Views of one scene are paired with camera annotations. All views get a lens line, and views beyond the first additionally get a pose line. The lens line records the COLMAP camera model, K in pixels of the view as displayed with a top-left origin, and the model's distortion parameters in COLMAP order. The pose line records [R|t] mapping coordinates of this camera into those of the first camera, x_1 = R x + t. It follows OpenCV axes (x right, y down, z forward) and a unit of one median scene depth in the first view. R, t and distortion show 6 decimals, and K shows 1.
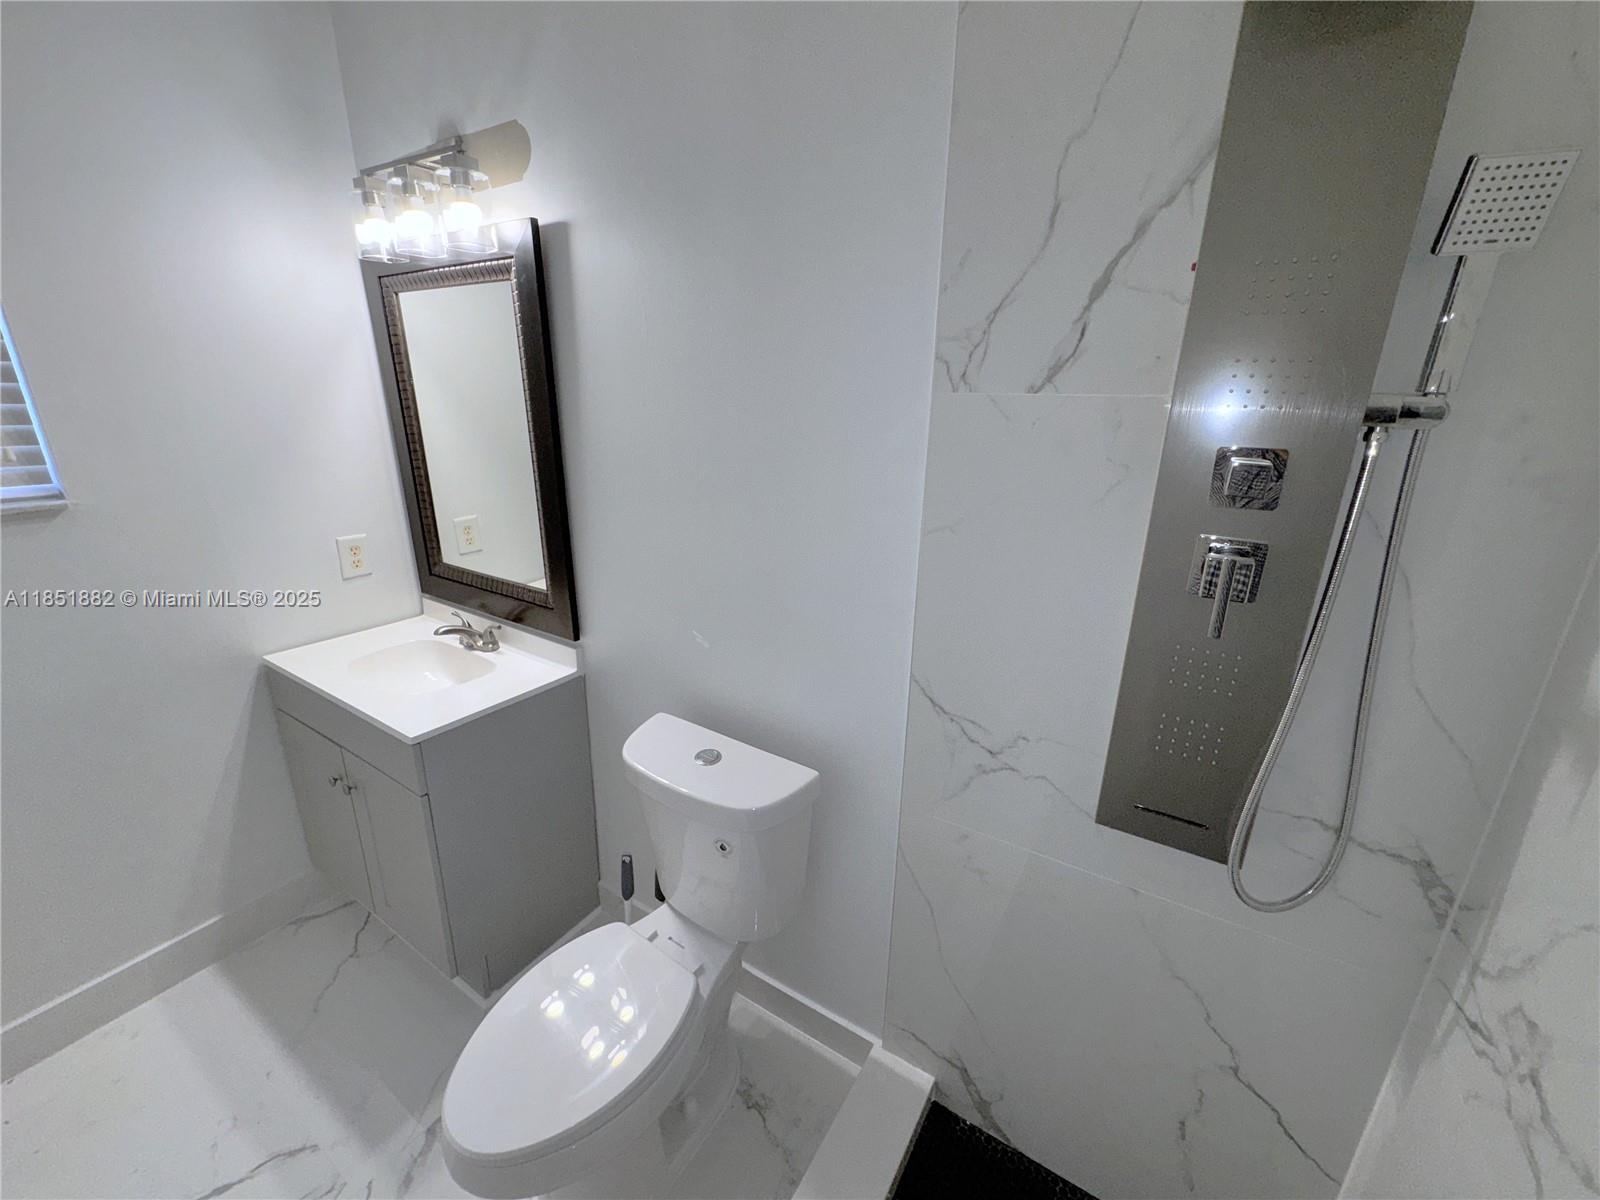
lens RADIAL K [[639.7, 0, 797.5], [0, 639.7, 606.7], [0, 0, 1]] dist [-0.001505, 0.000006]
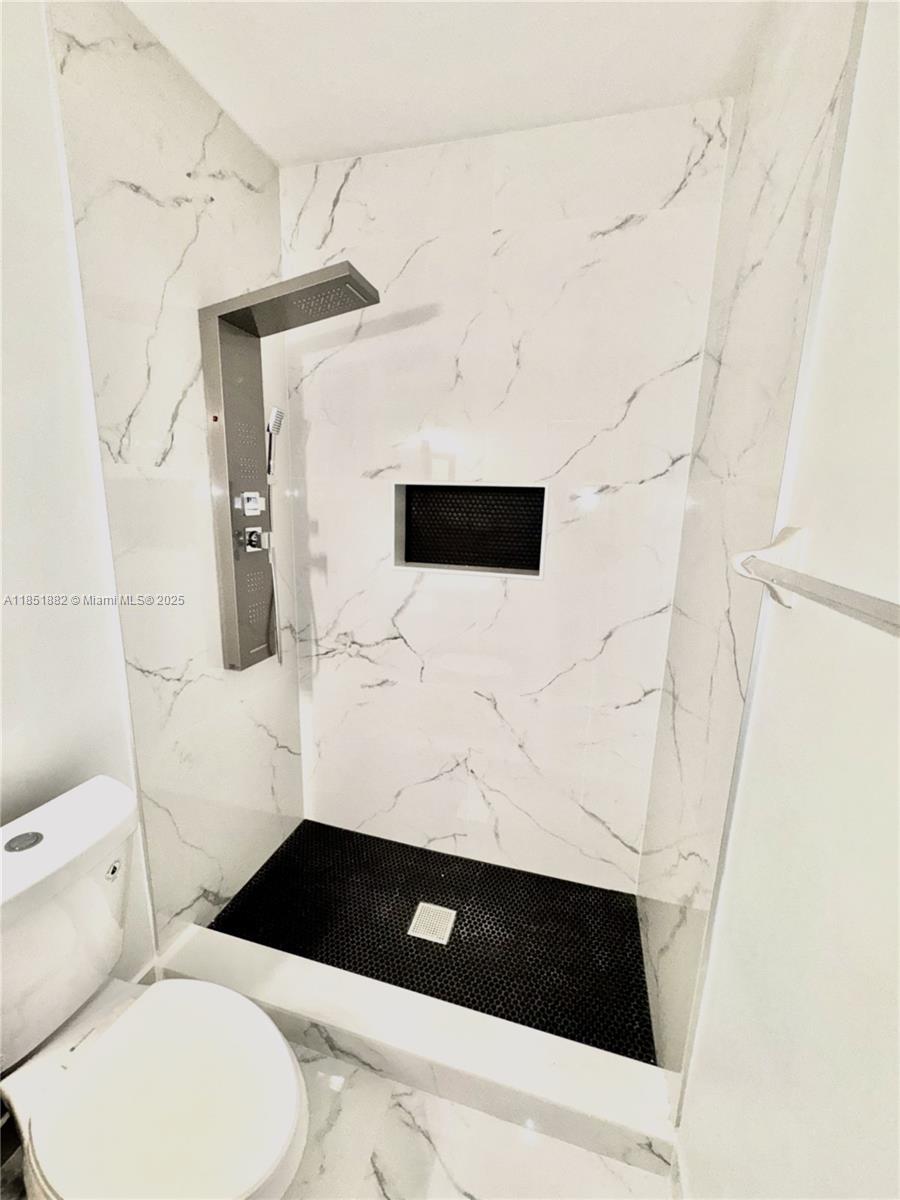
lens RADIAL K [[479.7, 0, 450.2], [0, 479.7, 598.1], [0, 0, 1]] dist [-0.001505, 0.000006]
pose [[-0.282125, -0.221451, 0.933469, -1.140894], [0.261414, 0.918432, 0.296892, -0.170550], [-0.923075, 0.327782, -0.201222, 0.601724]]
